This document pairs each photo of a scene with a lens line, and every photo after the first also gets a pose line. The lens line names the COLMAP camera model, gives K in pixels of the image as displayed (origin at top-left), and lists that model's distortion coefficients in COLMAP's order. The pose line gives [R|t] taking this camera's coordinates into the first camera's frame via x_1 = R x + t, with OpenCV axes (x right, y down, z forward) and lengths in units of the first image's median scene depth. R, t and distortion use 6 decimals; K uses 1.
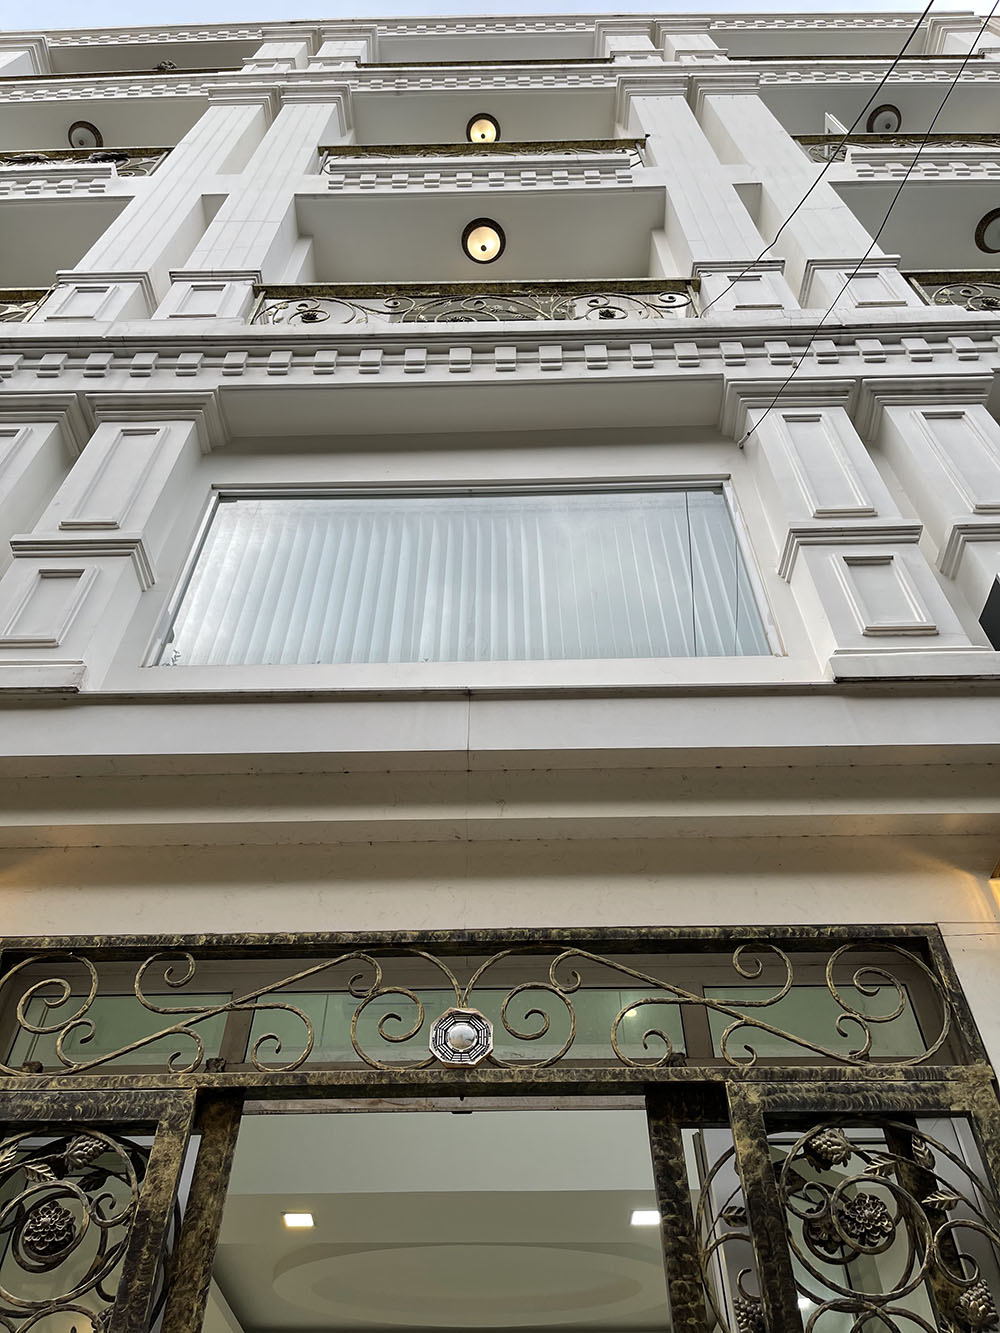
lens RADIAL K [[1007.0, 0, 500.0], [0, 1007.0, 666.5], [0, 0, 1]] dist [0.070554, -0.082737]
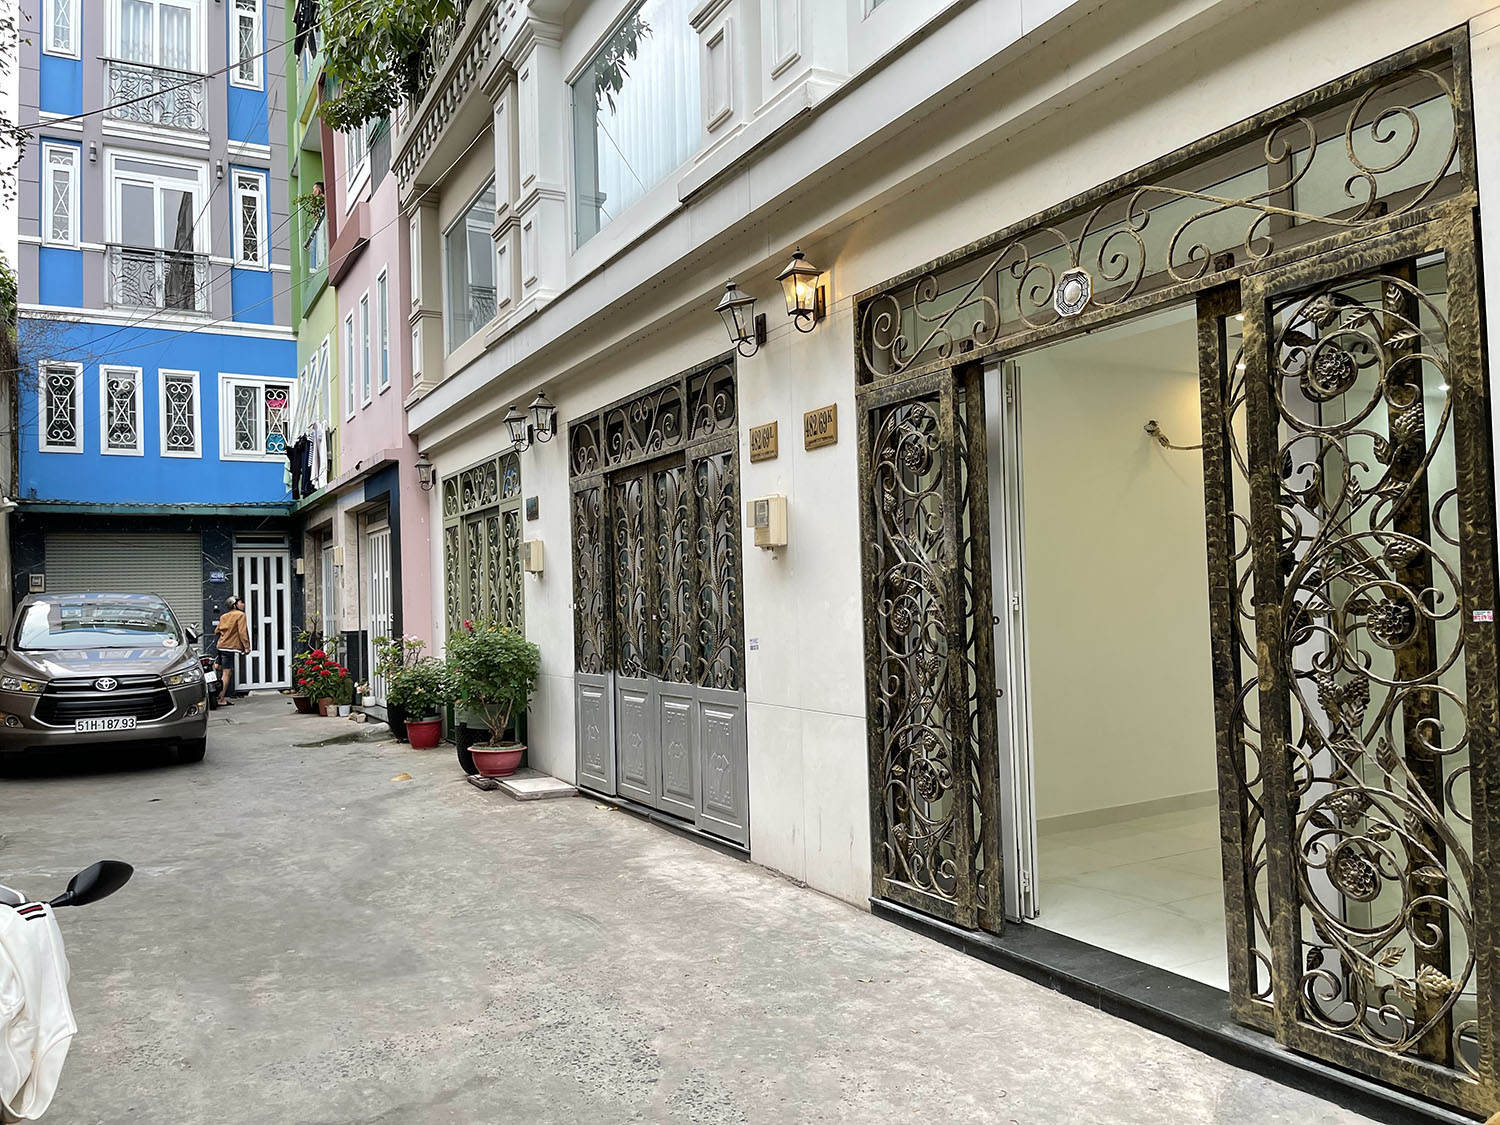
lens RADIAL K [[1133.1, 0, 750.0], [0, 1133.1, 562.5], [0, 0, 1]] dist [0.070554, -0.082737]
pose [[0.496868, -0.039987, -0.866904, 1.059039], [0.668146, 0.655104, 0.352732, -0.215065], [0.553808, -0.754480, 0.352218, -0.017624]]
